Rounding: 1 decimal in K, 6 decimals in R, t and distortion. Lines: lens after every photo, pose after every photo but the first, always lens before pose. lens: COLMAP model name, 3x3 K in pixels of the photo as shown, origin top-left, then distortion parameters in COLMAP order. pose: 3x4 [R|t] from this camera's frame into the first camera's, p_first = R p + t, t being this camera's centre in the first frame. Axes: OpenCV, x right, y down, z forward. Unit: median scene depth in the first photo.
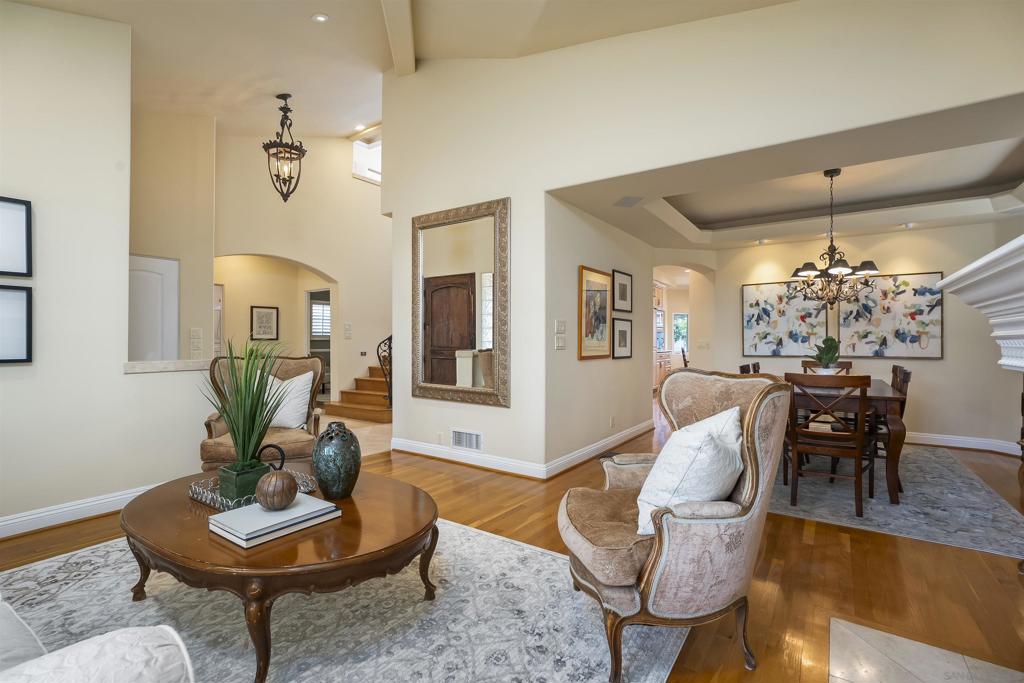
lens RADIAL K [[471.2, 0, 517.3], [0, 471.2, 339.9], [0, 0, 1]] dist [-0.040261, 0.013499]
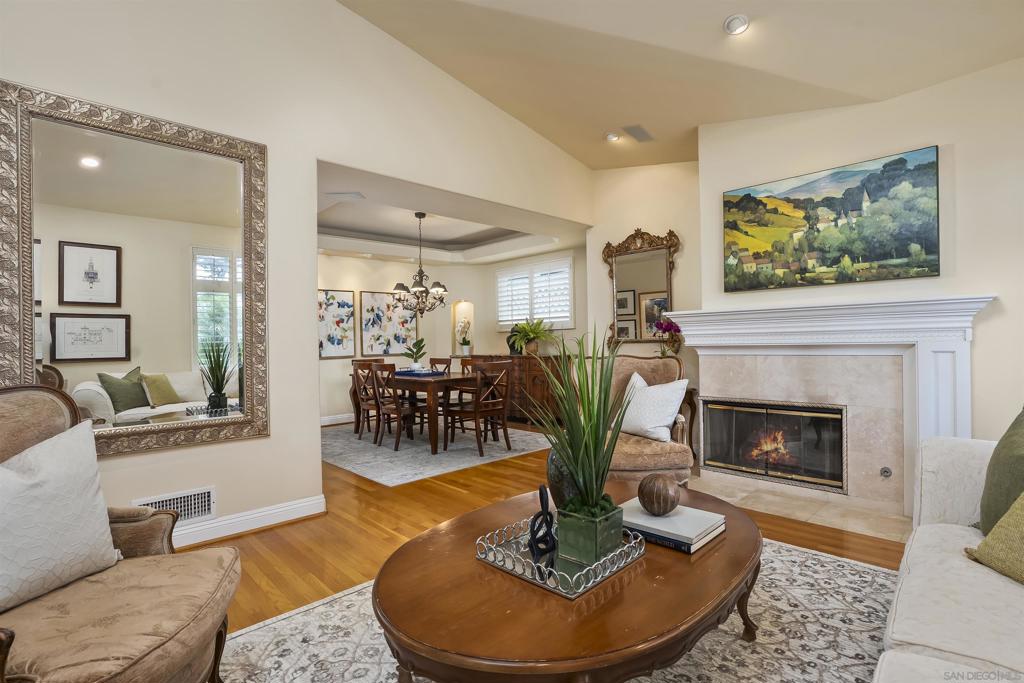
lens RADIAL K [[496.2, 0, 518.7], [0, 496.2, 338.9], [0, 0, 1]] dist [-0.023943, -0.000423]
pose [[0.179576, -0.001715, 0.983743, -0.616495], [0.019302, 0.999812, -0.001781, 0.002873], [-0.983555, 0.019308, 0.179576, 0.431093]]
